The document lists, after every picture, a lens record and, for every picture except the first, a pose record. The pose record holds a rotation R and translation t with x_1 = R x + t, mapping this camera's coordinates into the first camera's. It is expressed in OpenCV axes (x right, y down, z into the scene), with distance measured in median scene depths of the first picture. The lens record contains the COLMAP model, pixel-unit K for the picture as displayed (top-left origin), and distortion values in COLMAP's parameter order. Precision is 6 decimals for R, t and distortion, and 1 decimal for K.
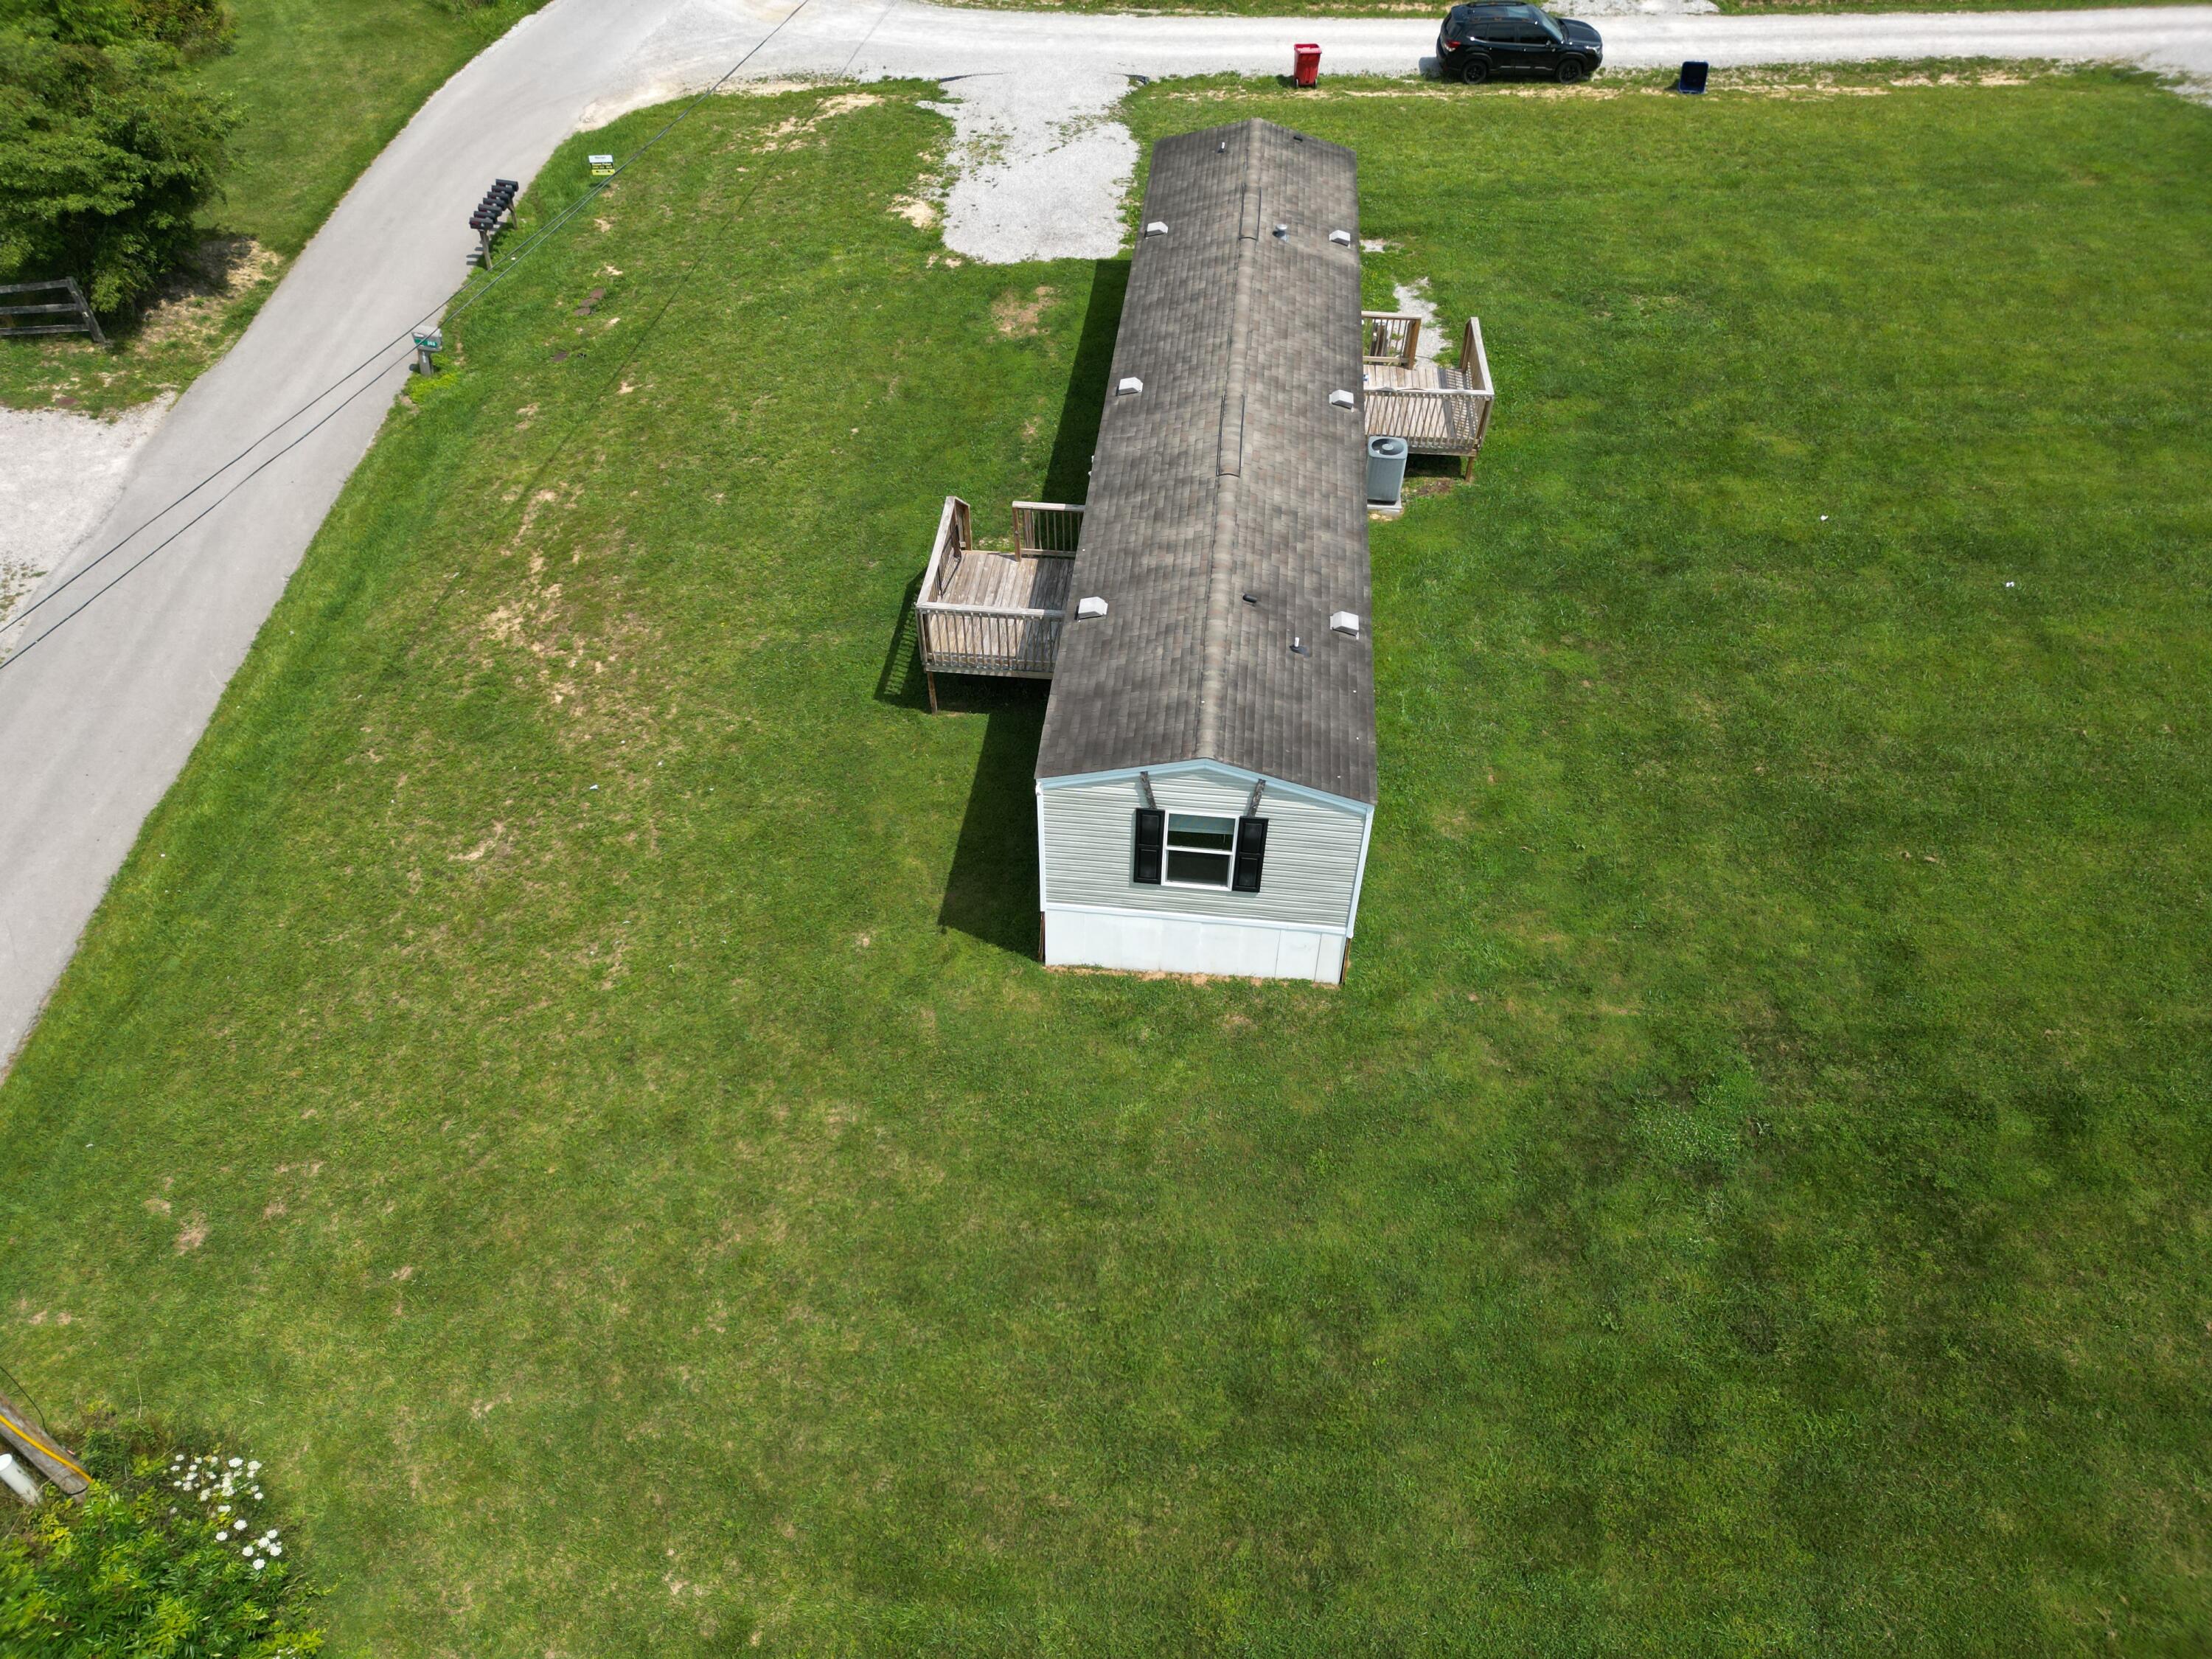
lens RADIAL K [[1526.6, 0, 1109.3], [0, 1526.6, 839.1], [0, 0, 1]] dist [0.079374, -0.079319]
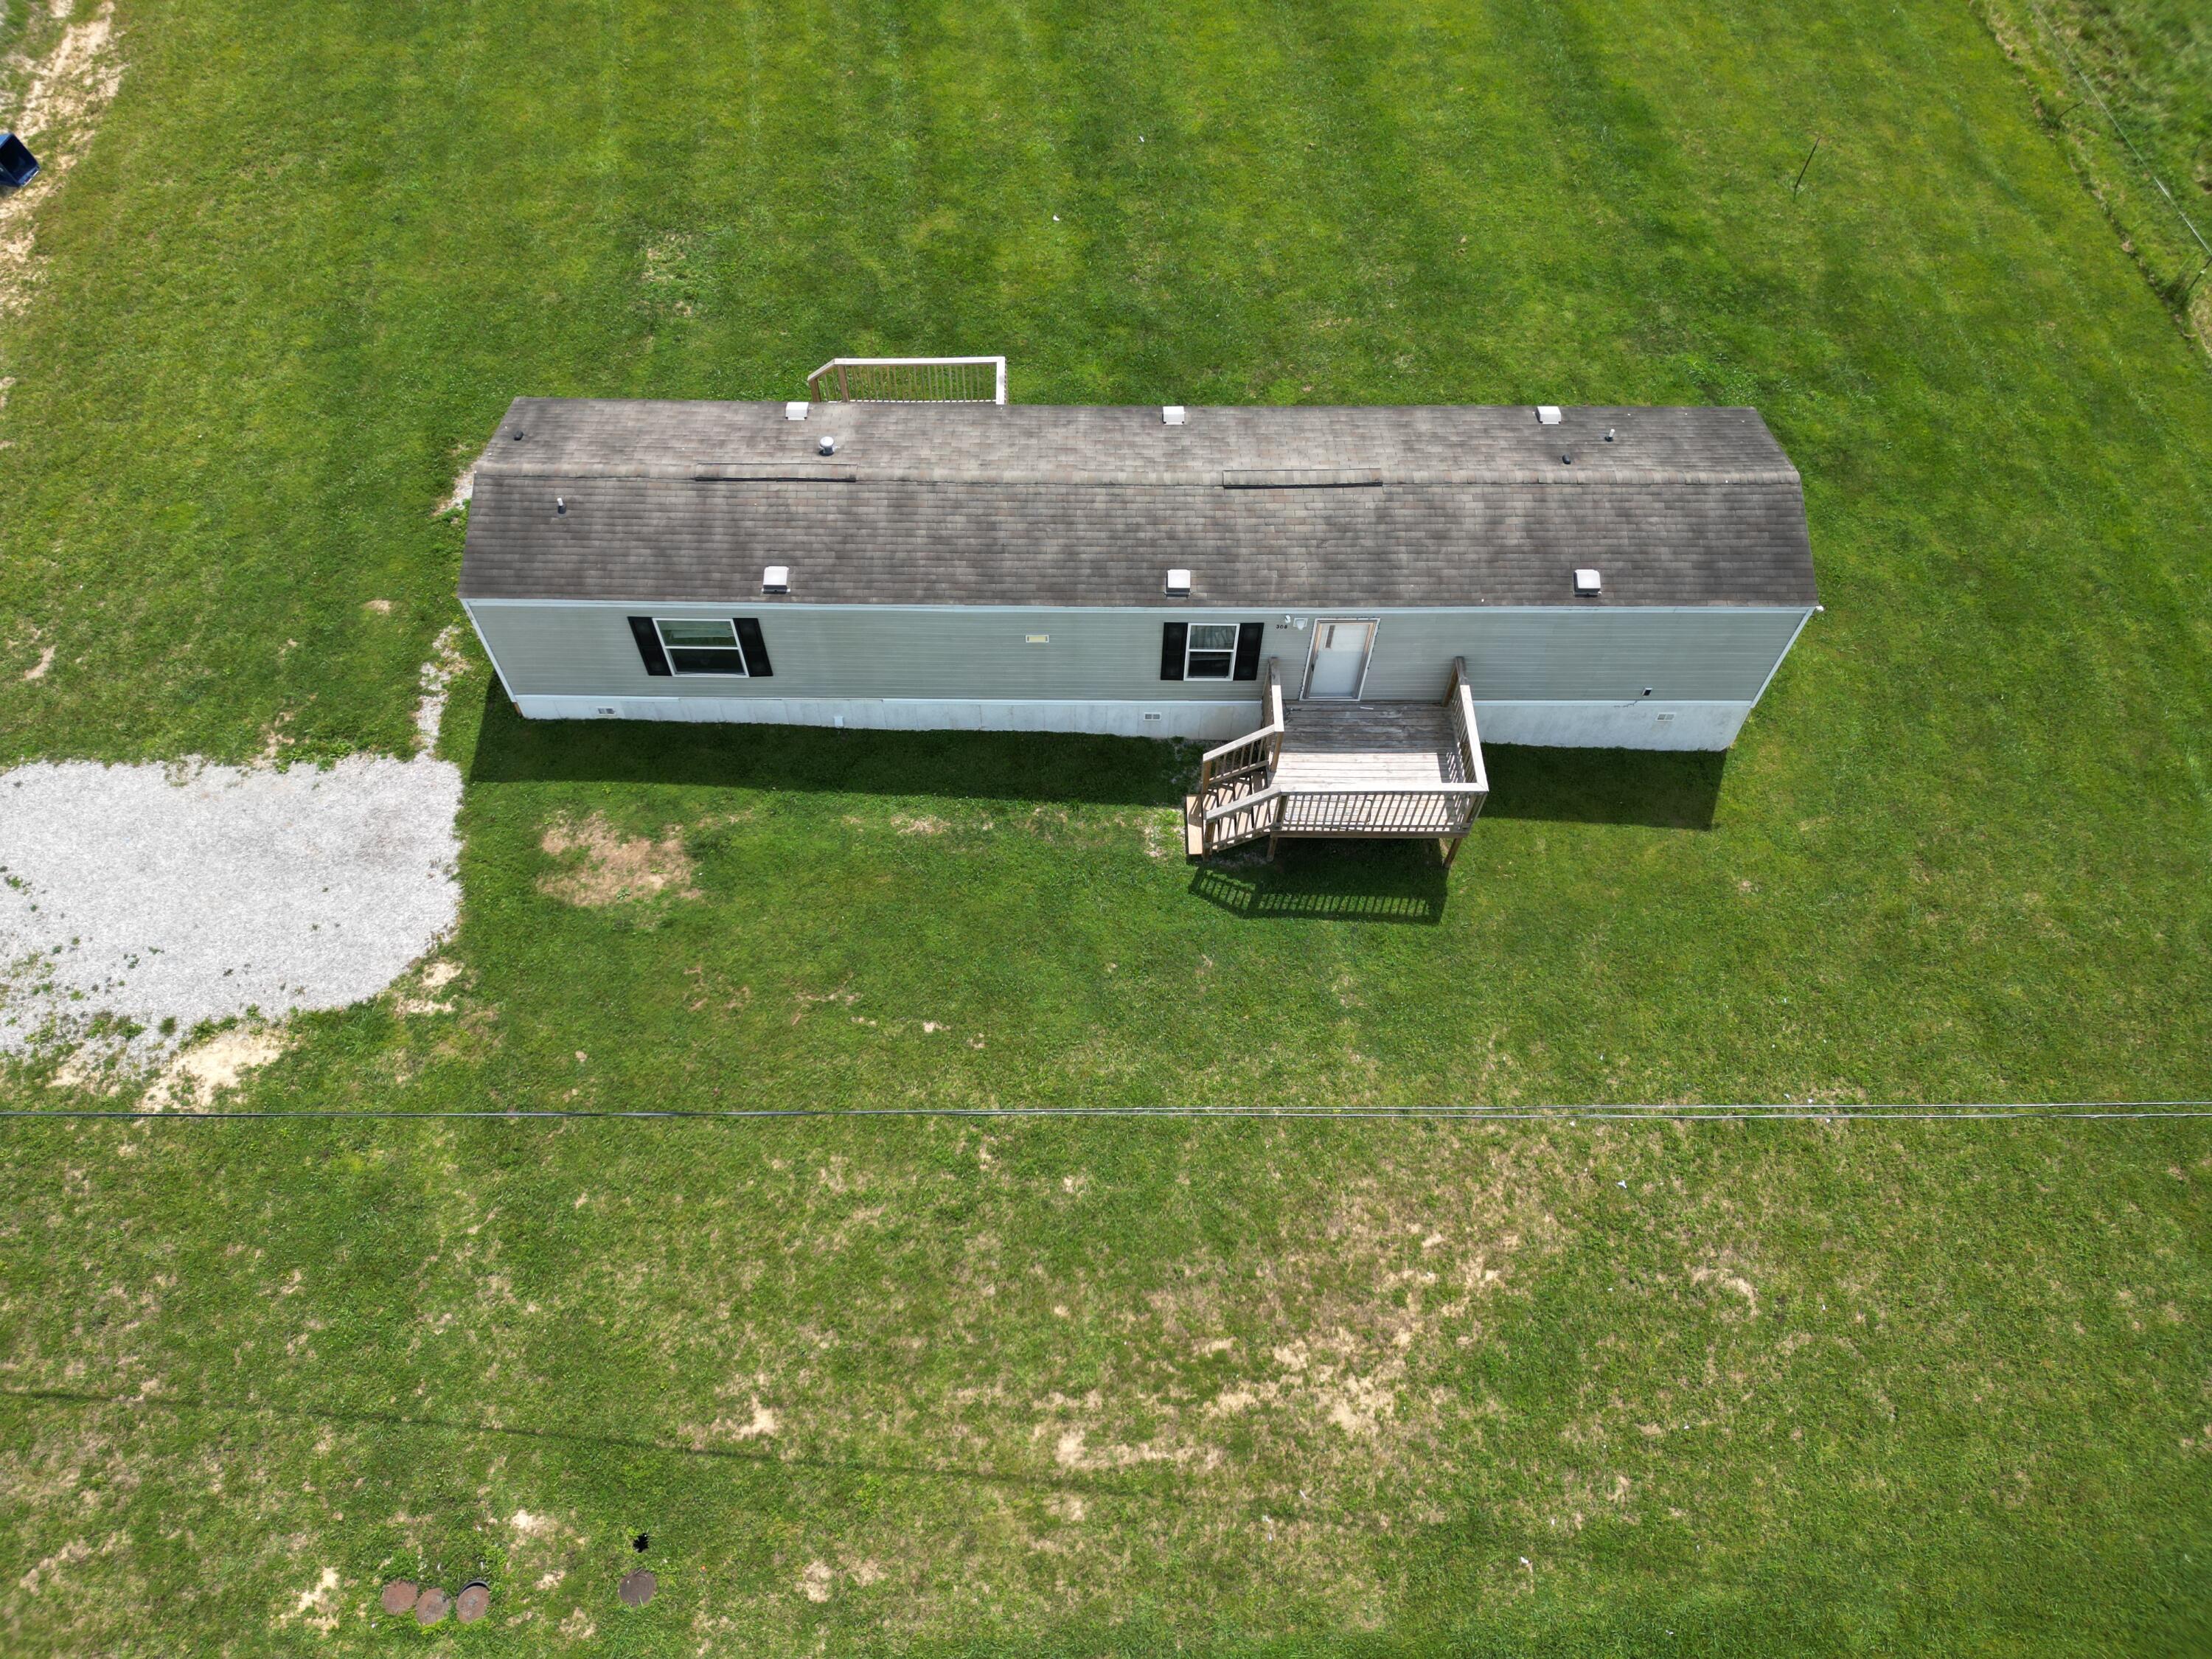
lens RADIAL K [[1526.6, 0, 1109.3], [0, 1526.6, 839.1], [0, 0, 1]] dist [0.079374, -0.079319]
pose [[-0.099825, -0.845689, 0.524257, -0.535457], [0.698037, 0.315954, 0.642586, -0.783537], [-0.709069, 0.430098, 0.558782, 0.546398]]
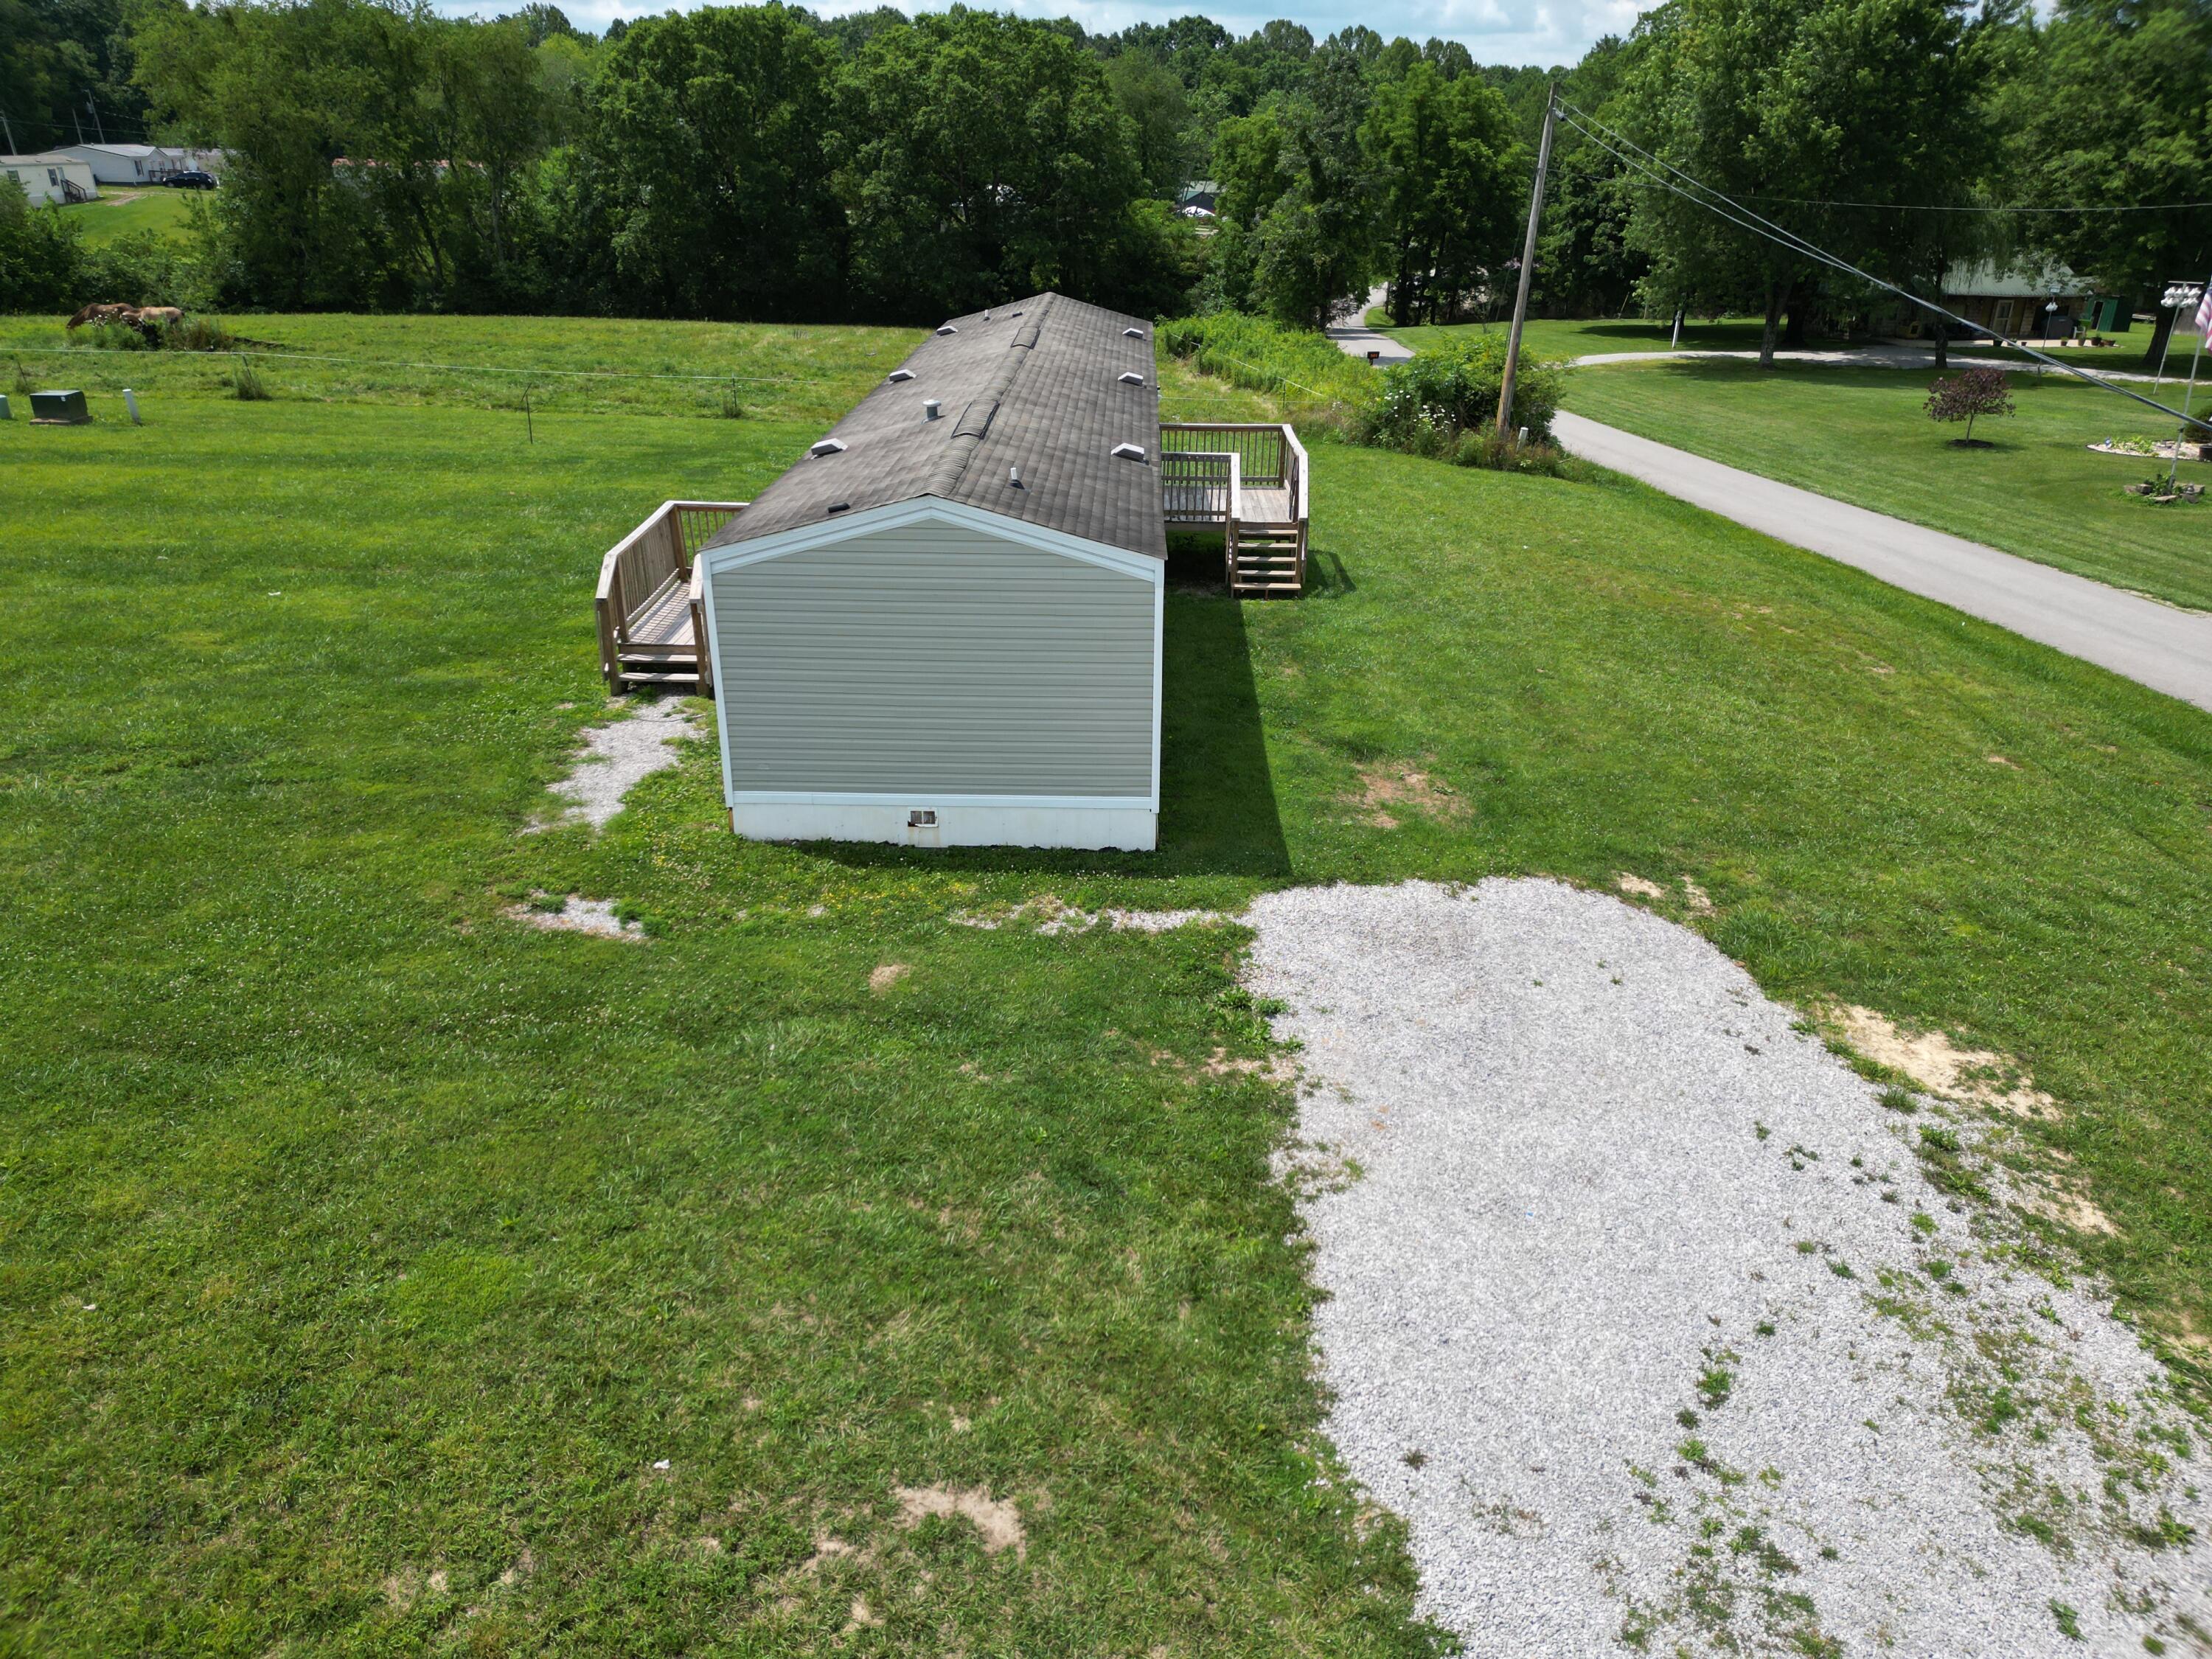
lens RADIAL K [[1526.6, 0, 1109.3], [0, 1526.6, 839.1], [0, 0, 1]] dist [0.079374, -0.079319]
pose [[-0.996885, 0.012751, -0.077835, 0.093970], [-0.068480, 0.349707, 0.934353, -0.974276], [0.039134, 0.936772, -0.347744, 1.451540]]
